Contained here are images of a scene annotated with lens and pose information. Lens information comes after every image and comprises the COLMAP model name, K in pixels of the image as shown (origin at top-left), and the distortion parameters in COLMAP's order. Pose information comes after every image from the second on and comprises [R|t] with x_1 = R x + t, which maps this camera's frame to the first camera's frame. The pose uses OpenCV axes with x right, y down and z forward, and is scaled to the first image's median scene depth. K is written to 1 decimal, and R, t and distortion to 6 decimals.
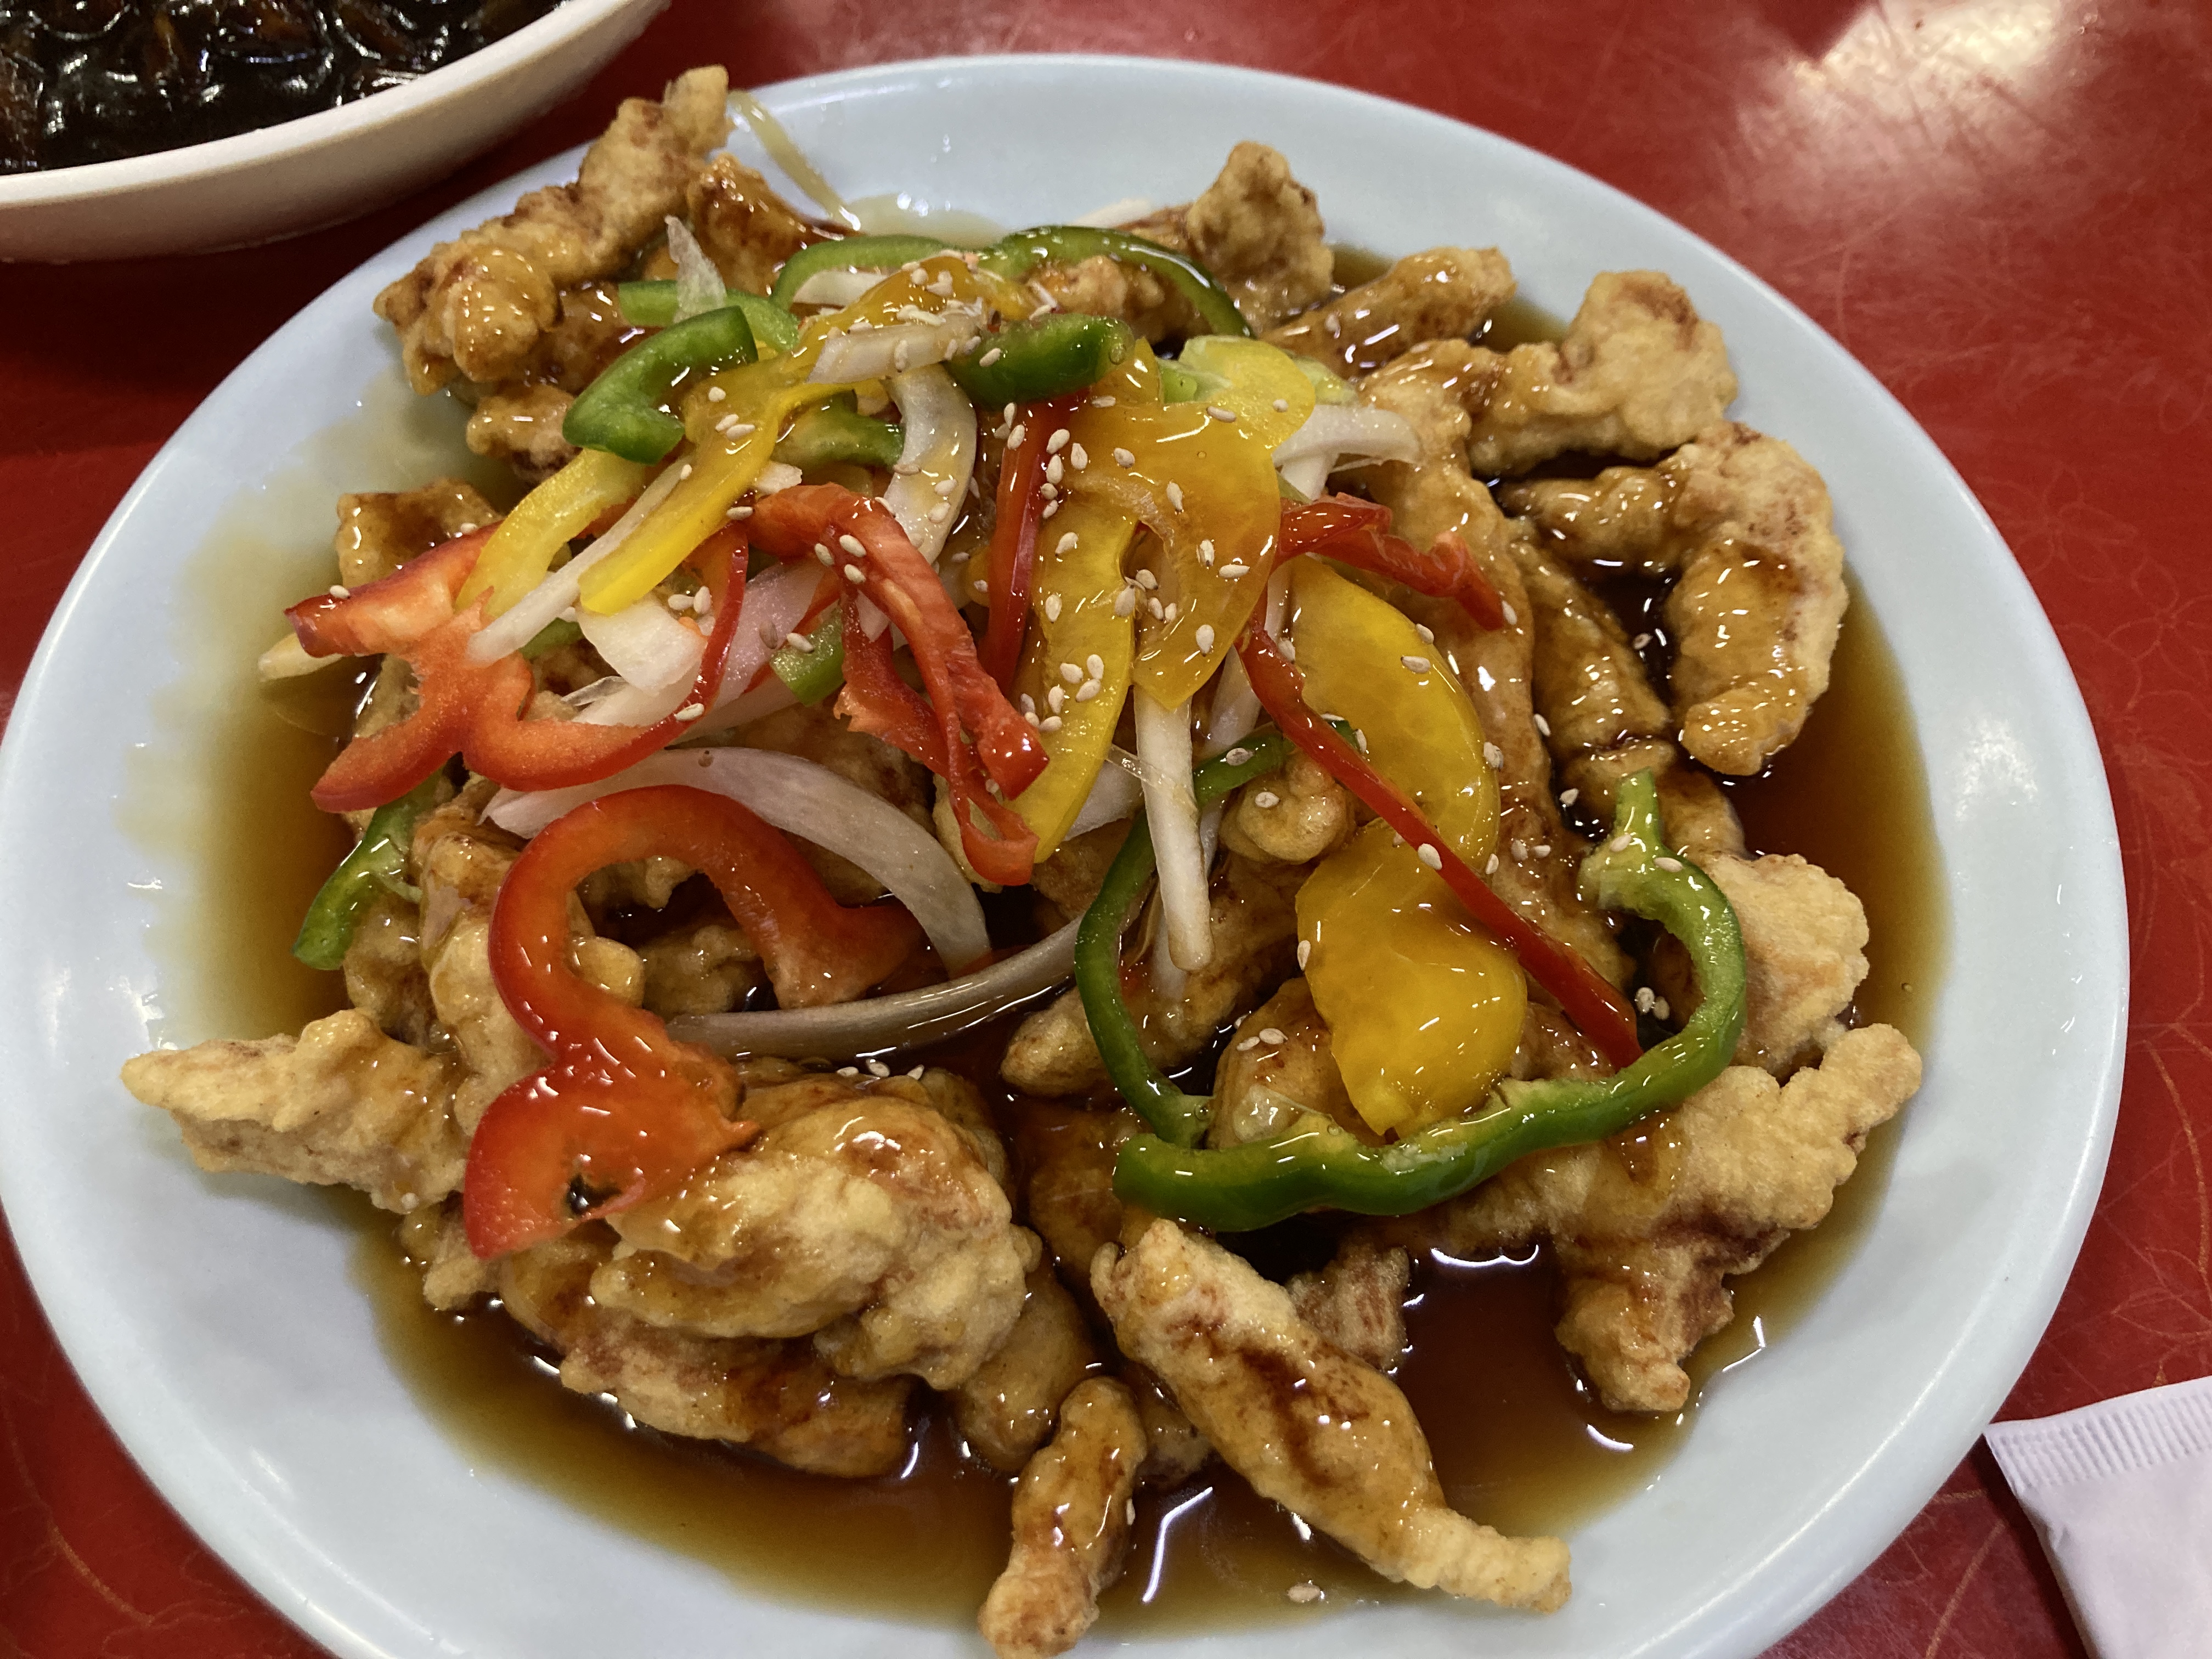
lens RADIAL K [[1831.0, 0, 1108.6], [0, 1831.0, 829.7], [0, 0, 1]] dist [0.038706, -0.054457]
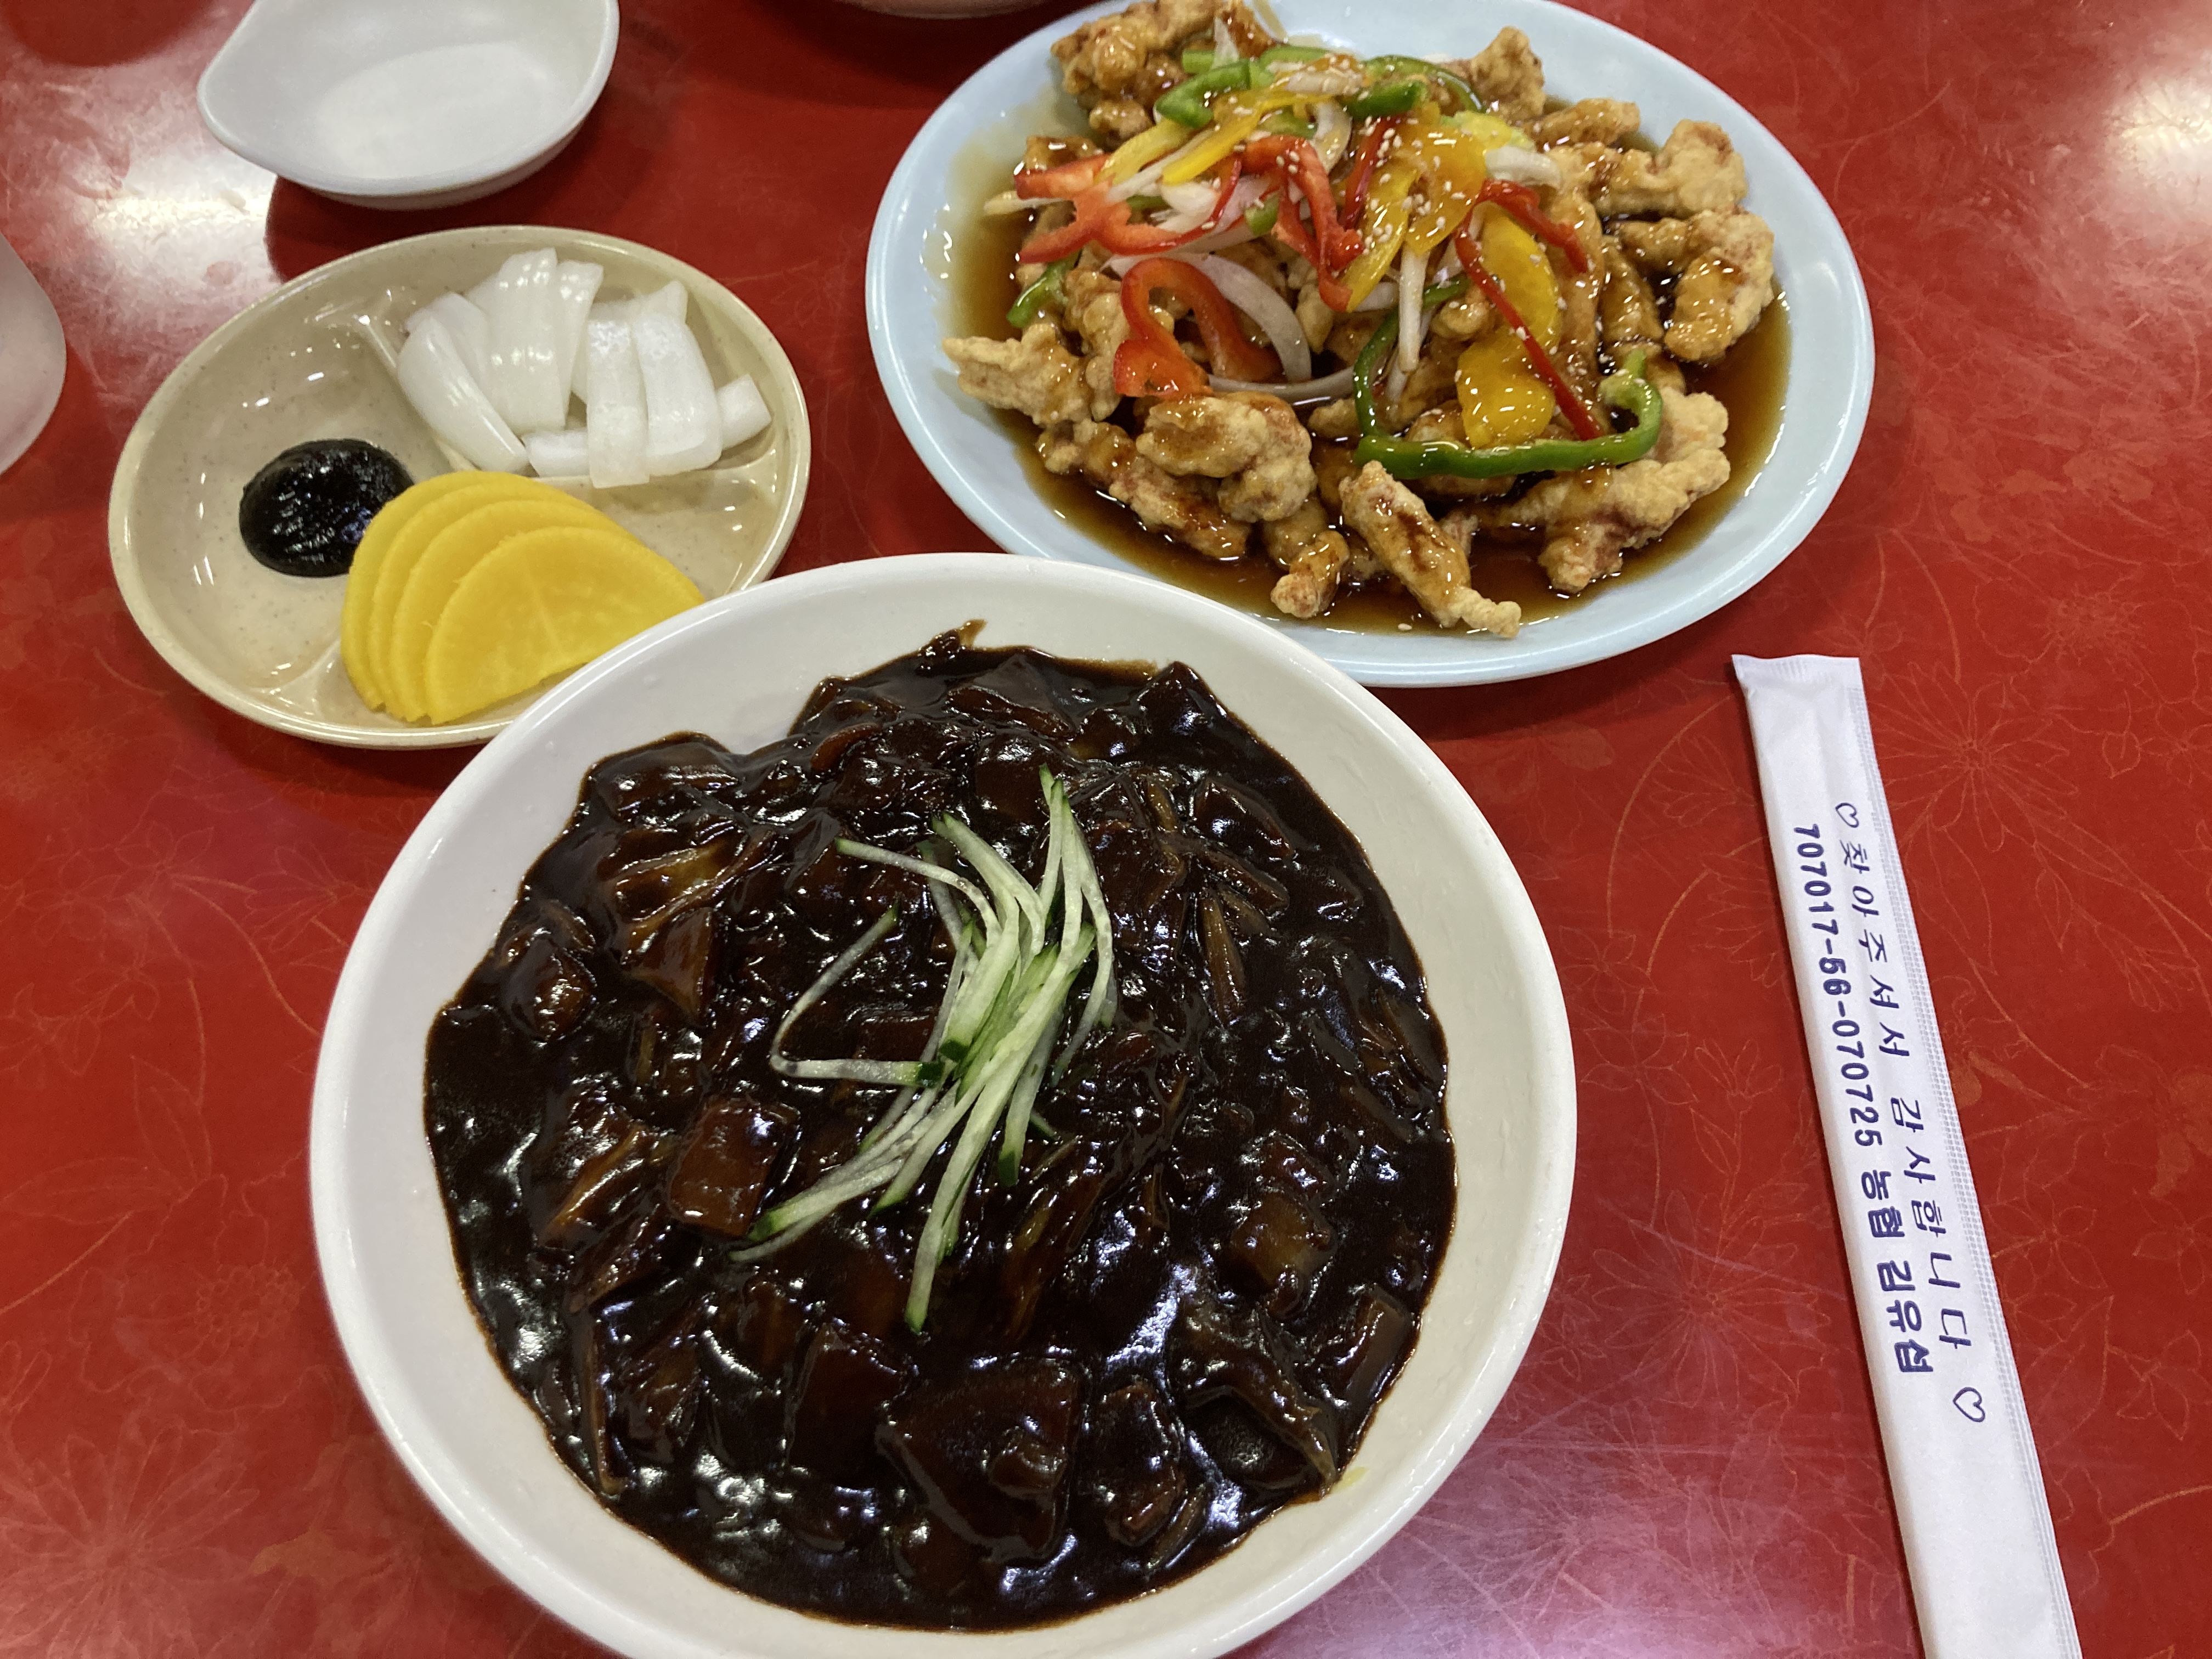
lens RADIAL K [[1831.0, 0, 1104.7], [0, 1831.0, 831.7], [0, 0, 1]] dist [0.038706, -0.054457]
pose [[0.978325, 0.179766, -0.102784, 0.015397], [-0.177788, 0.983666, 0.028170, 0.599917], [0.106169, -0.009285, 0.994305, -1.216817]]
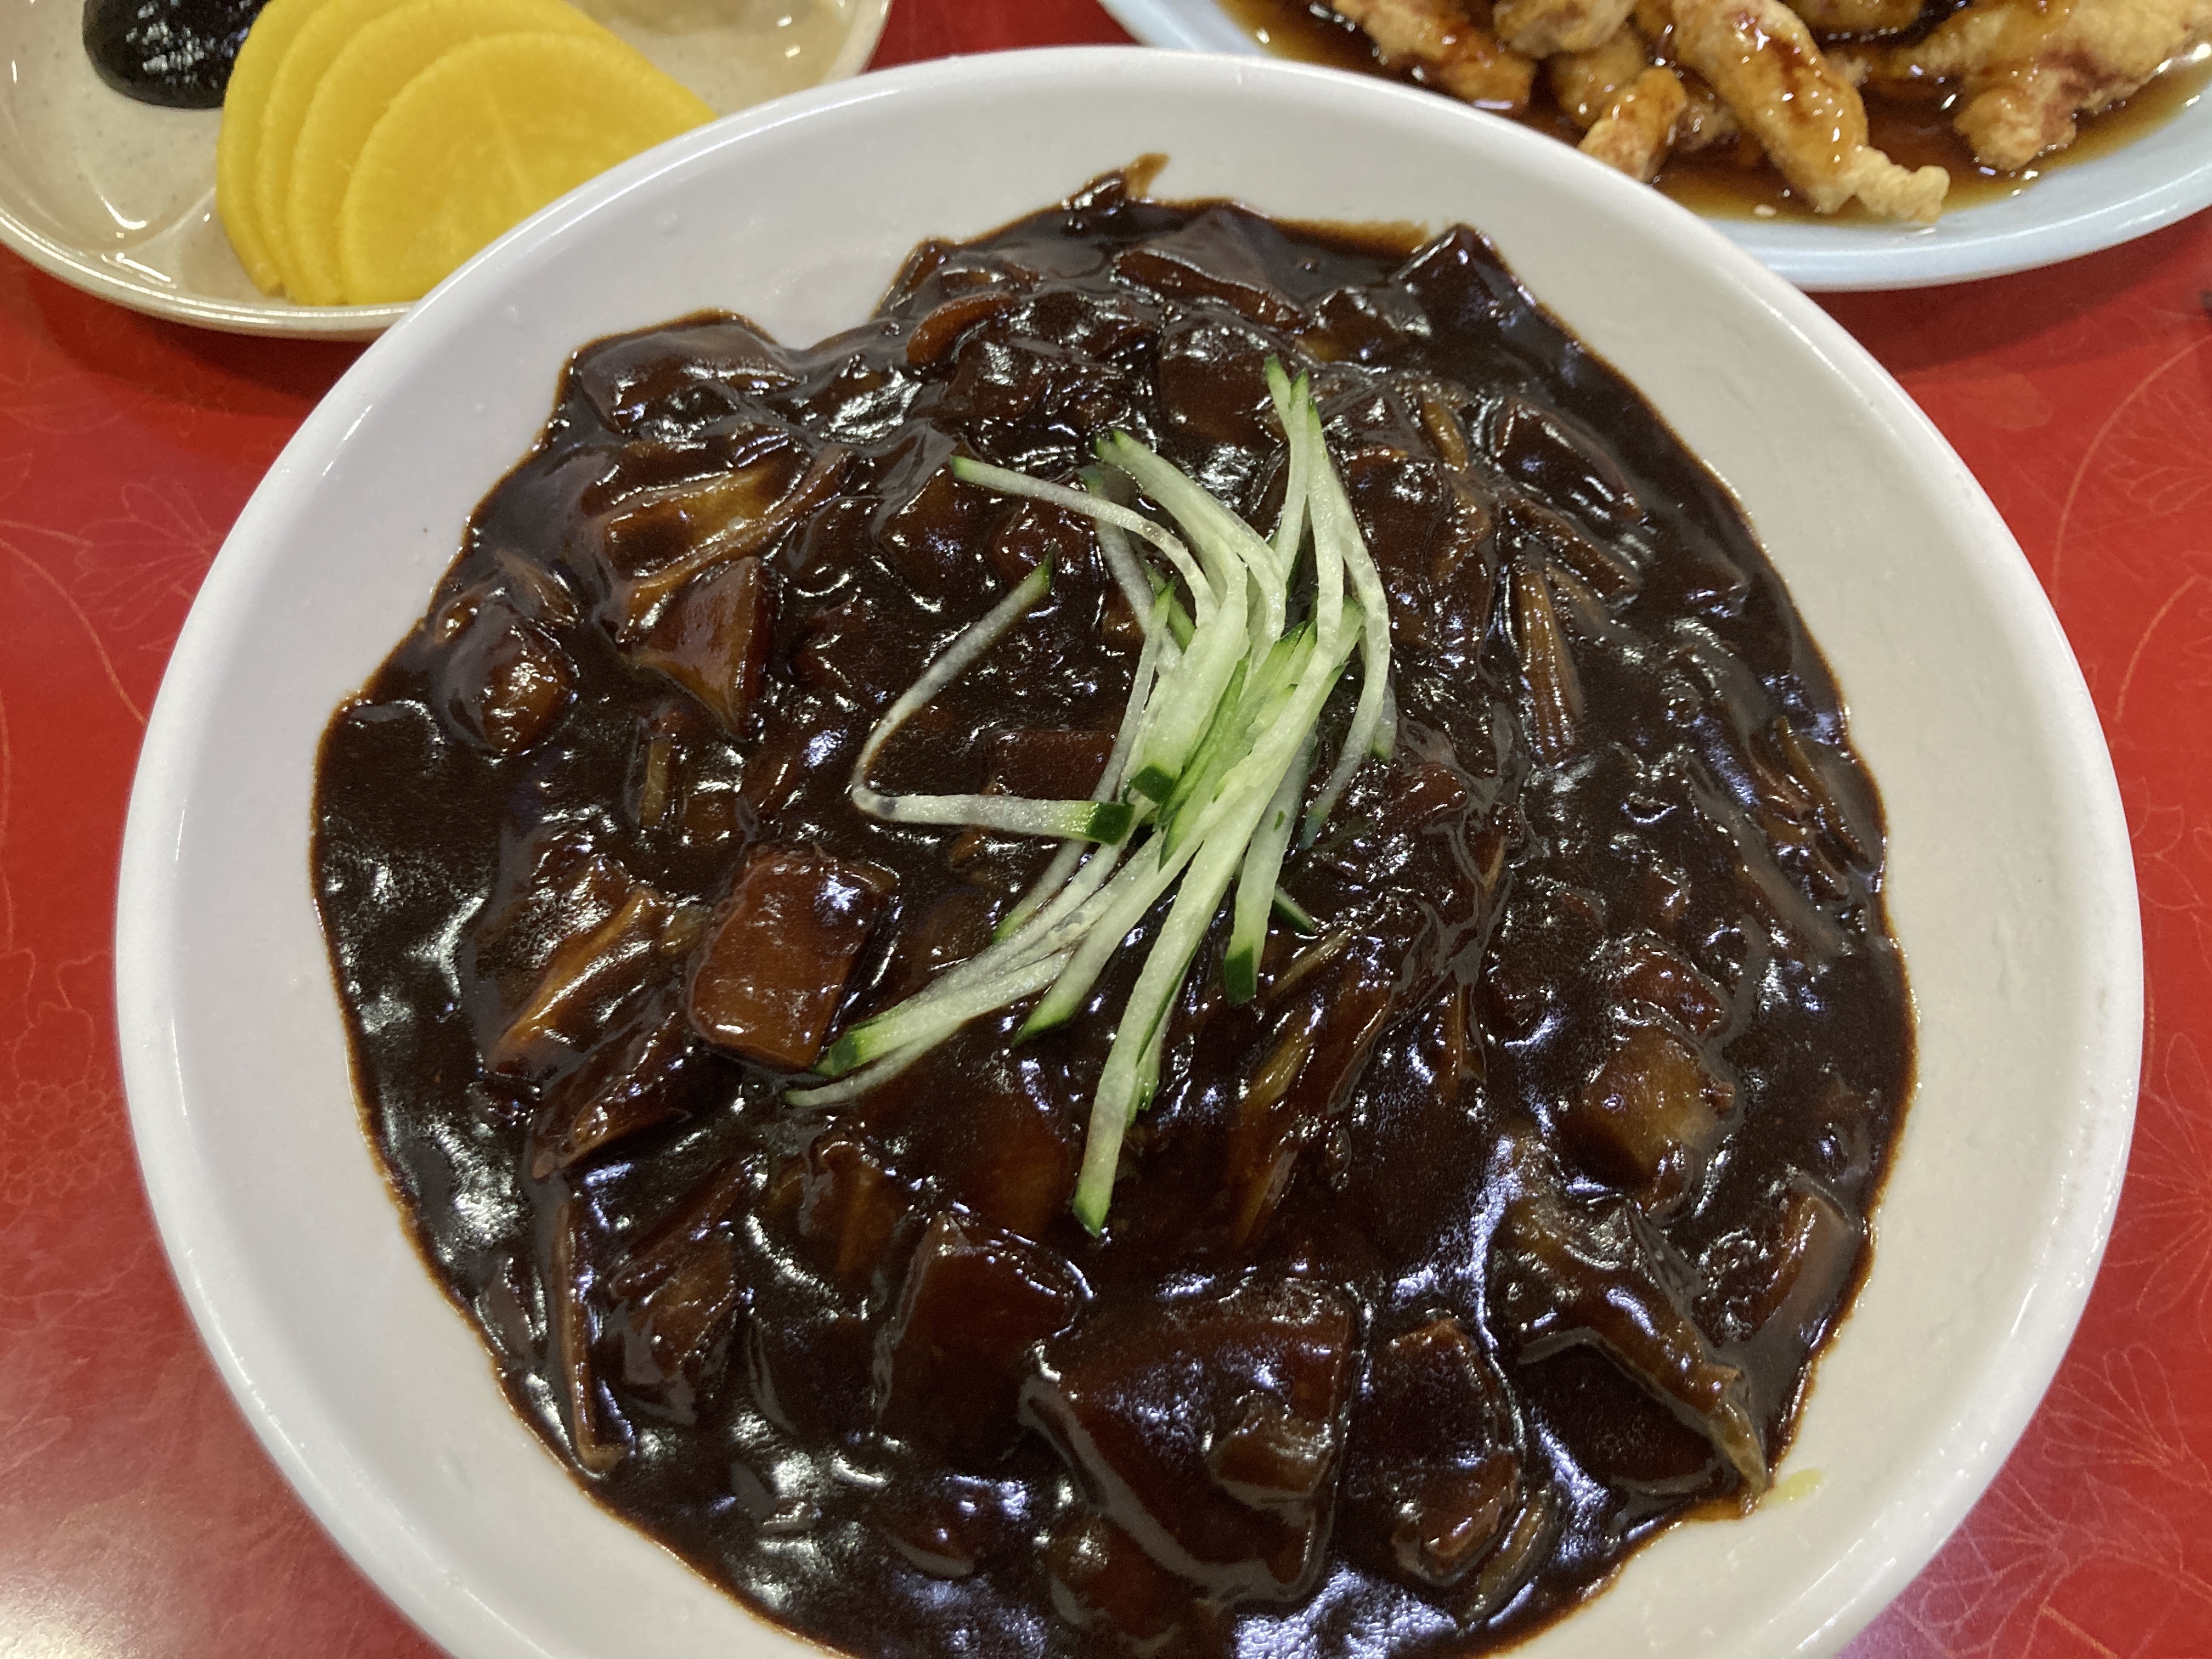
lens RADIAL K [[1831.0, 0, 1104.5], [0, 1831.0, 824.5], [0, 0, 1]] dist [0.038706, -0.054457]
pose [[0.971723, 0.216904, -0.093313, -0.167603], [-0.204672, 0.970789, 0.125216, 0.756703], [0.117747, -0.102576, 0.987732, -0.633448]]
